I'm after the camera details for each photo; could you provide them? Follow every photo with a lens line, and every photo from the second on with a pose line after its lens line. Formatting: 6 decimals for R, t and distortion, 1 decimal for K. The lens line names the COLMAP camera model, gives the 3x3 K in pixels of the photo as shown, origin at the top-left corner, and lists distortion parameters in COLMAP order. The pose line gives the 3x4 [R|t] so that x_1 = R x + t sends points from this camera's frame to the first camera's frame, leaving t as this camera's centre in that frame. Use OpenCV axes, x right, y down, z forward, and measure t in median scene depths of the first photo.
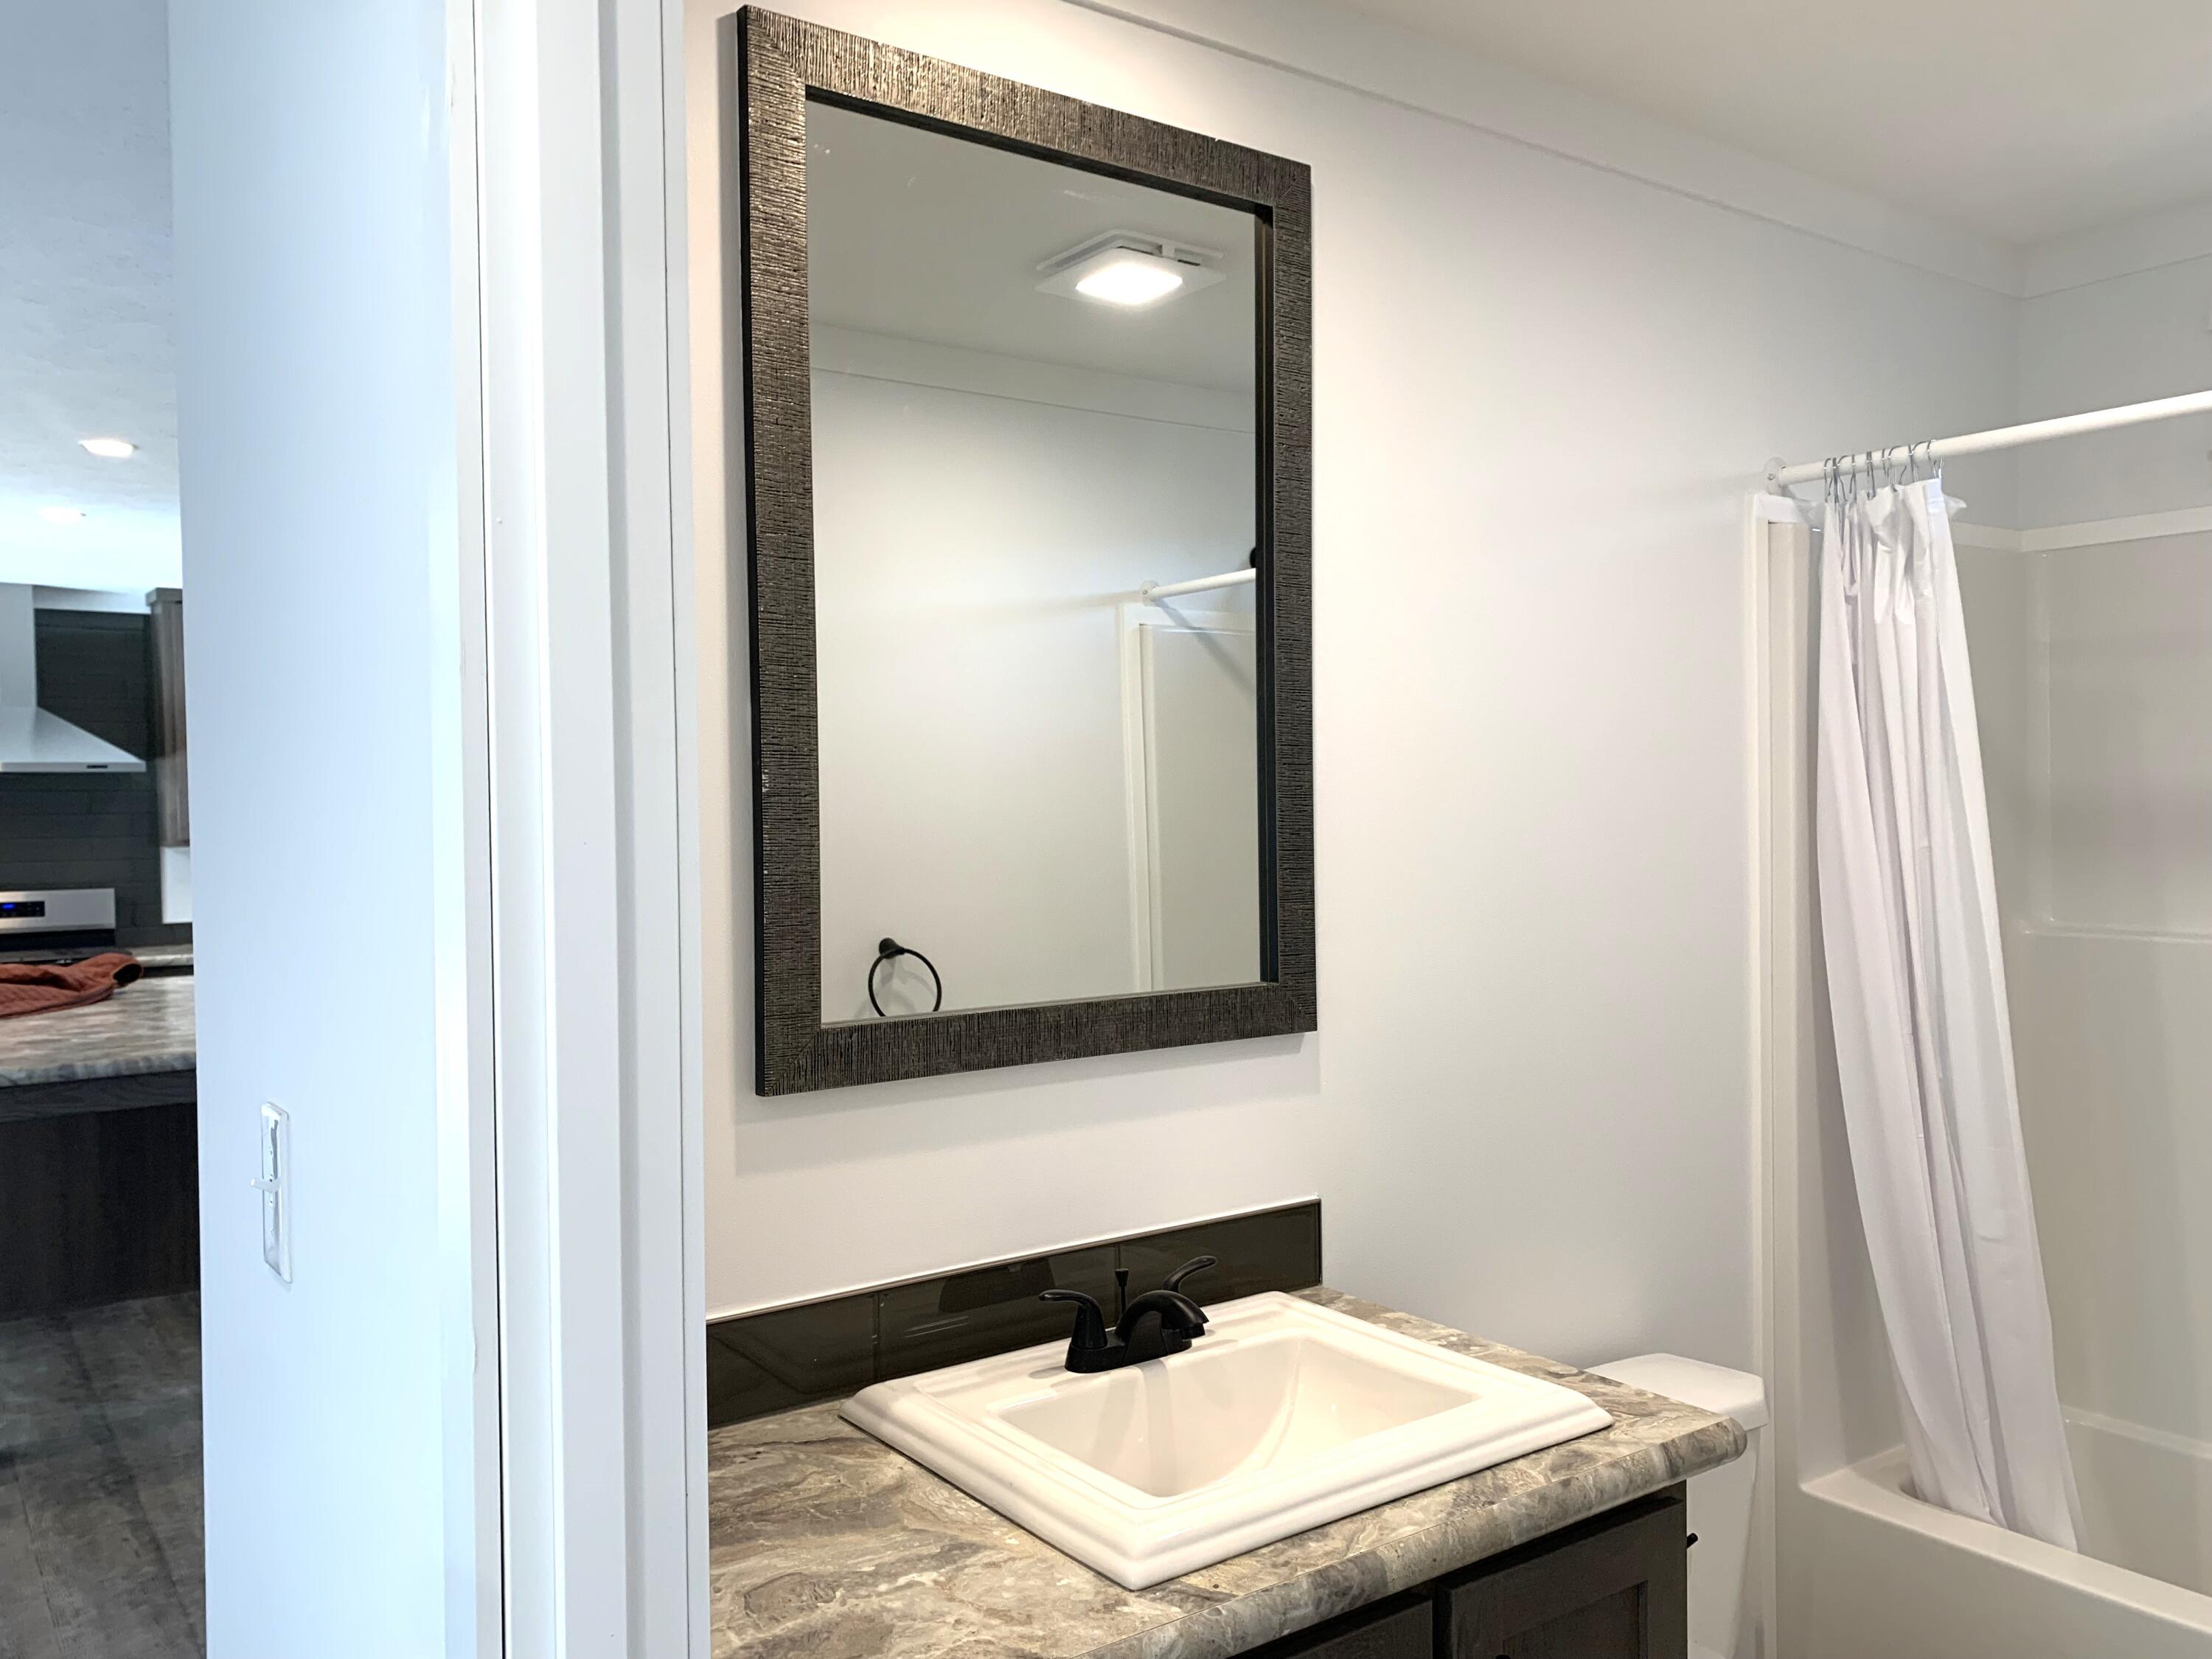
lens RADIAL K [[1716.6, 0, 1105.2], [0, 1716.6, 842.7], [0, 0, 1]] dist [0.011764, 0.003428]
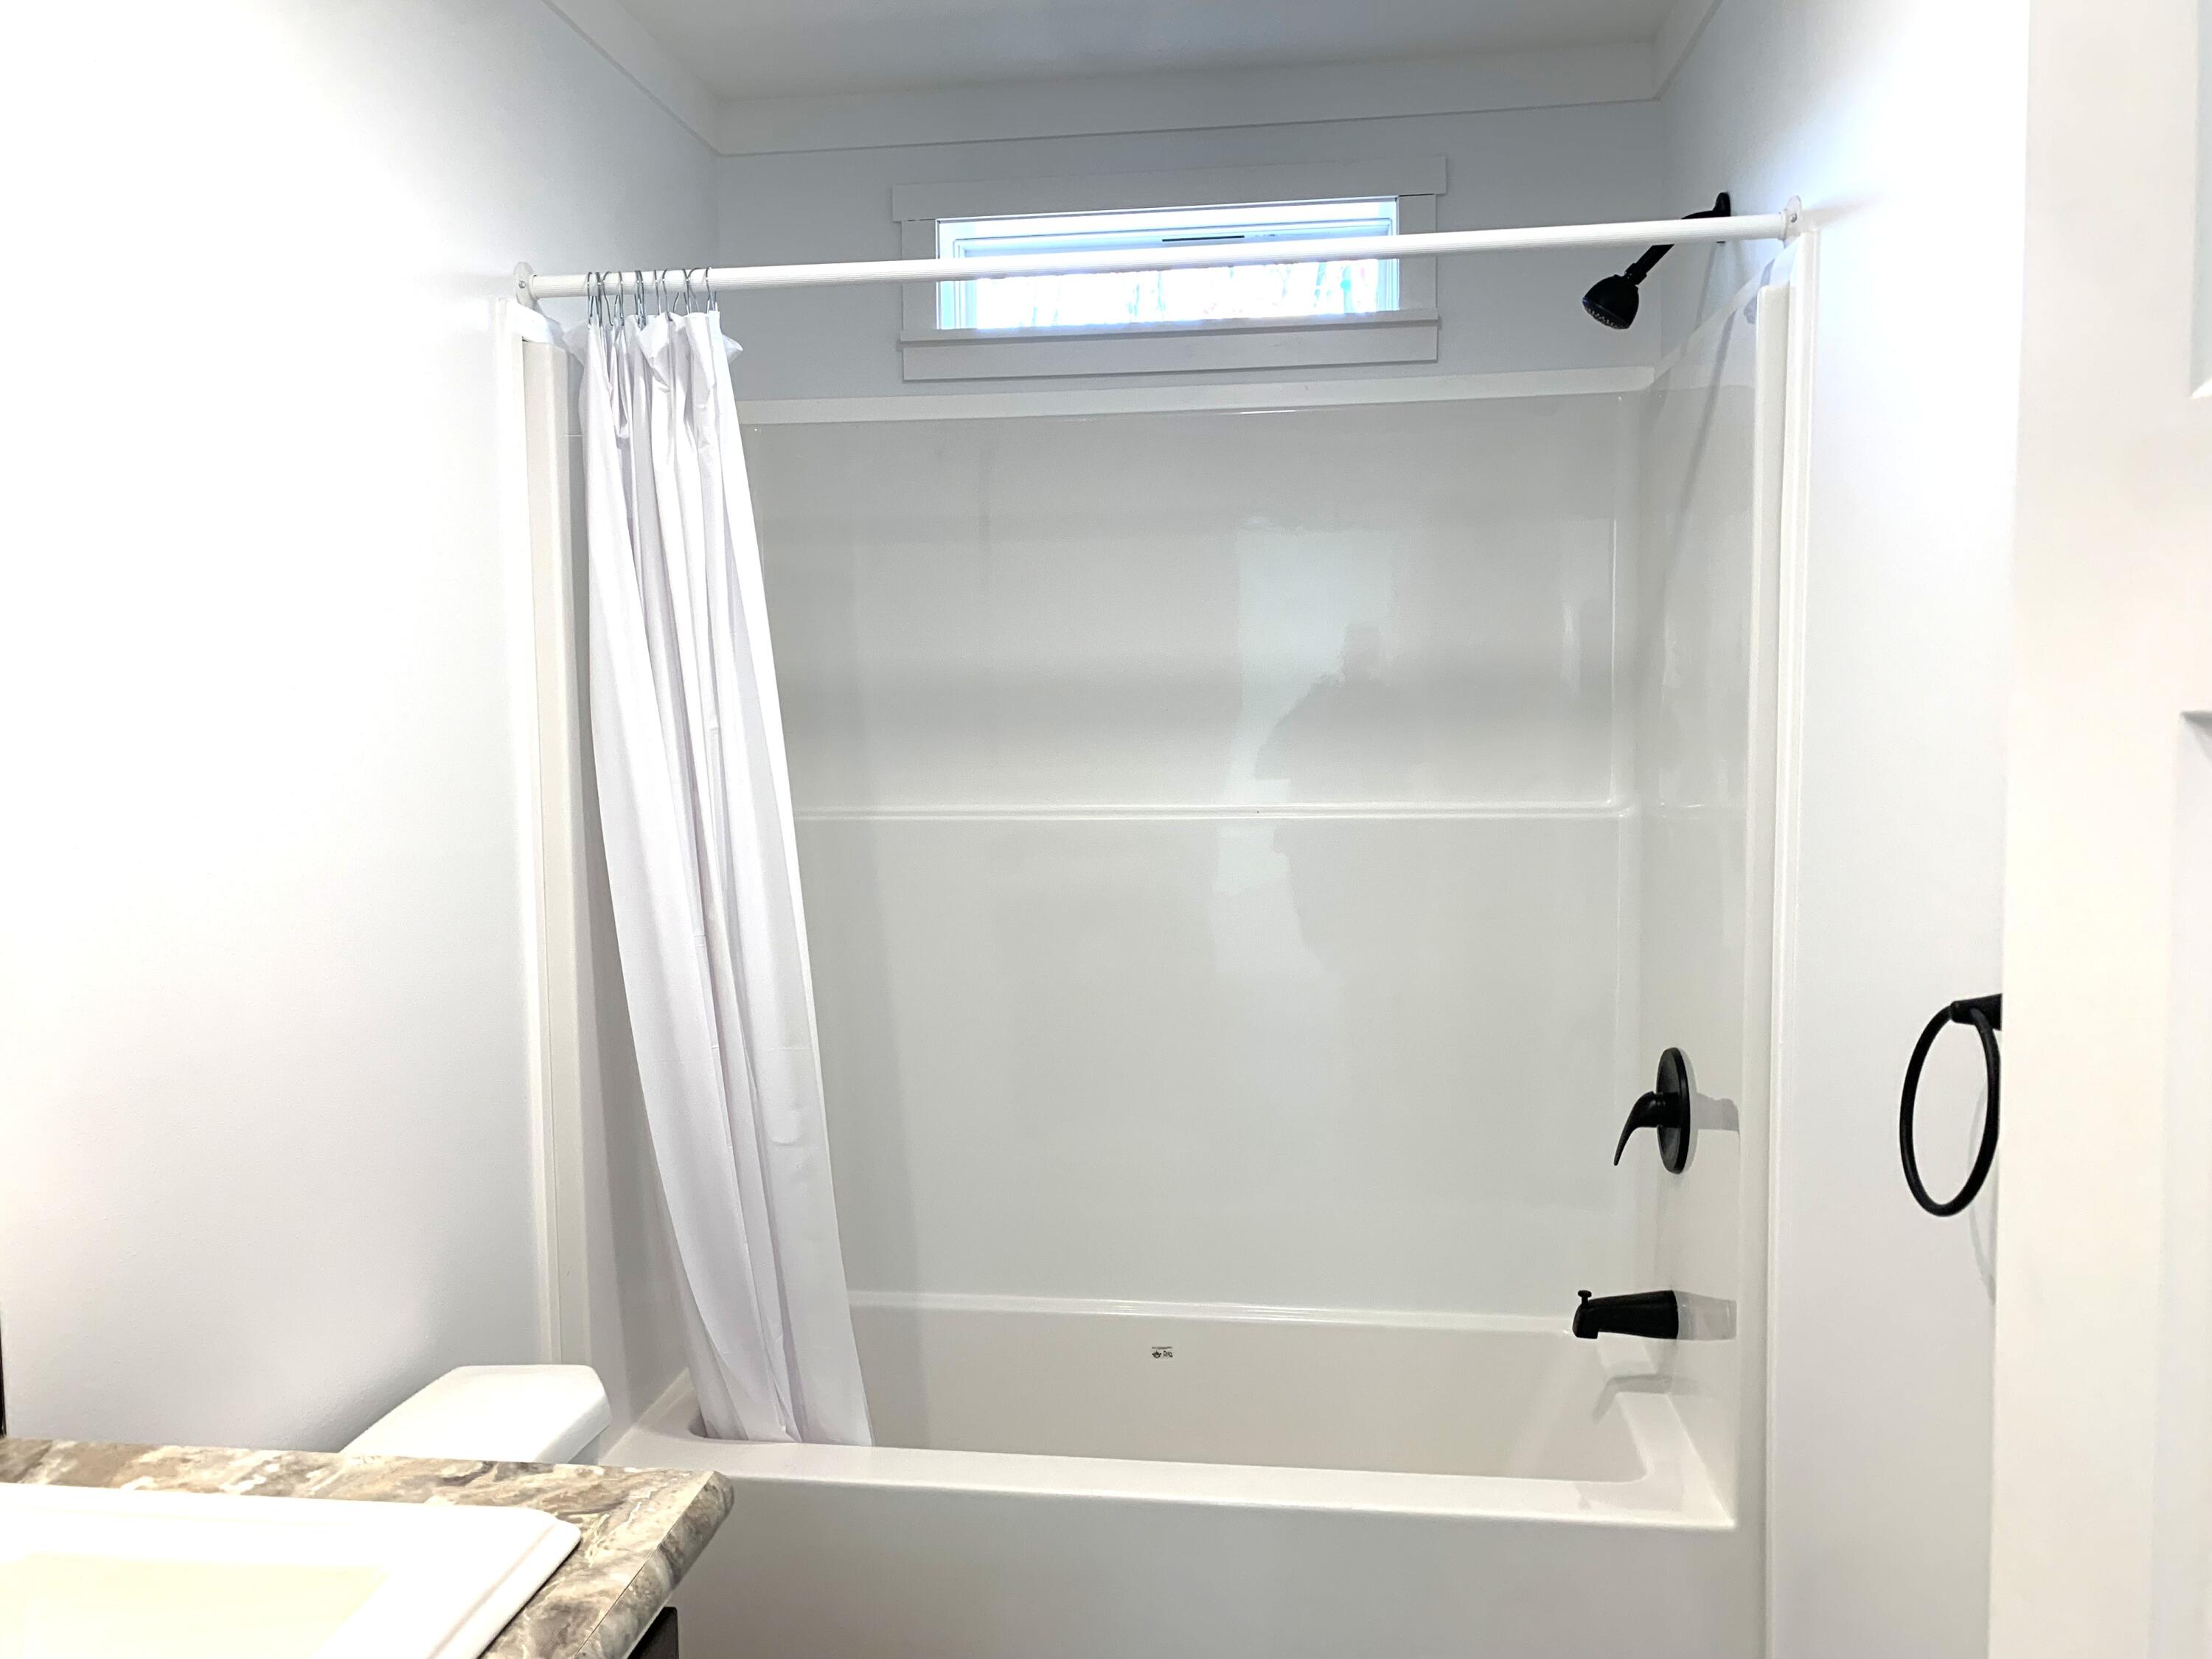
lens RADIAL K [[1713.8, 0, 1099.3], [0, 1713.8, 820.0], [0, 0, 1]] dist [0.018796, -0.008005]
pose [[0.691986, -0.050747, 0.720125, -0.031569], [0.019924, 0.998489, 0.051218, 0.008520], [-0.721636, -0.021094, 0.691951, 0.233339]]
